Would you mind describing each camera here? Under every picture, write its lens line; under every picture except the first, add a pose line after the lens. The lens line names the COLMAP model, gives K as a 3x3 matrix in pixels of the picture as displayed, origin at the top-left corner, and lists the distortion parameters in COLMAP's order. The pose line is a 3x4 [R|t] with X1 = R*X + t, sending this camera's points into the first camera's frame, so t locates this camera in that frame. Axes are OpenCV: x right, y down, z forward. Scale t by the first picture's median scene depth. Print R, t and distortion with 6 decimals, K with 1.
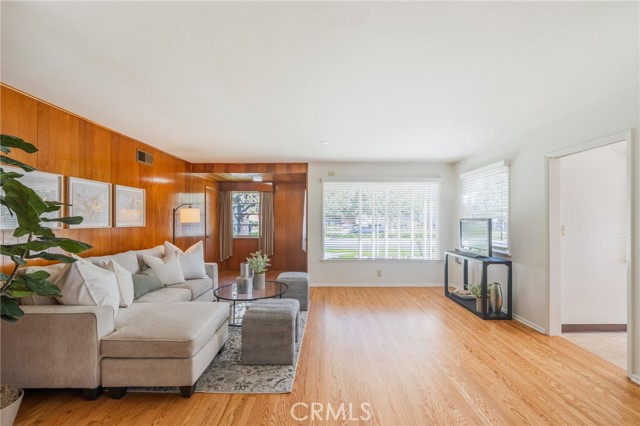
lens RADIAL K [[262.9, 0, 318.9], [0, 262.9, 215.6], [0, 0, 1]] dist [-0.000534, -0.000411]
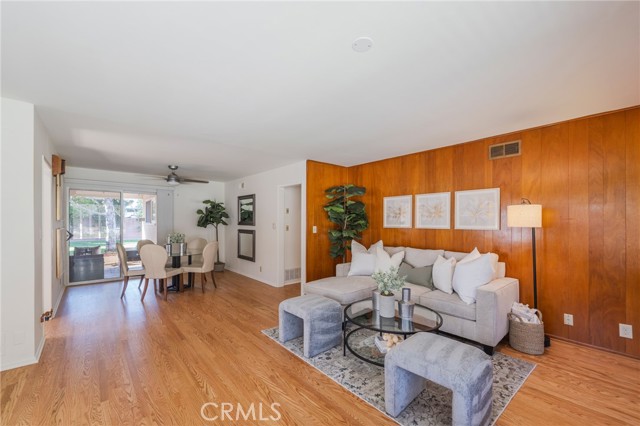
lens RADIAL K [[262.9, 0, 320.7], [0, 262.9, 223.3], [0, 0, 1]] dist [-0.000534, -0.000411]
pose [[-0.746256, -0.001151, -0.665658, 0.429815], [-0.001677, 0.999999, 0.000150, 0.019374], [0.665657, 0.001229, -0.746257, 1.538778]]
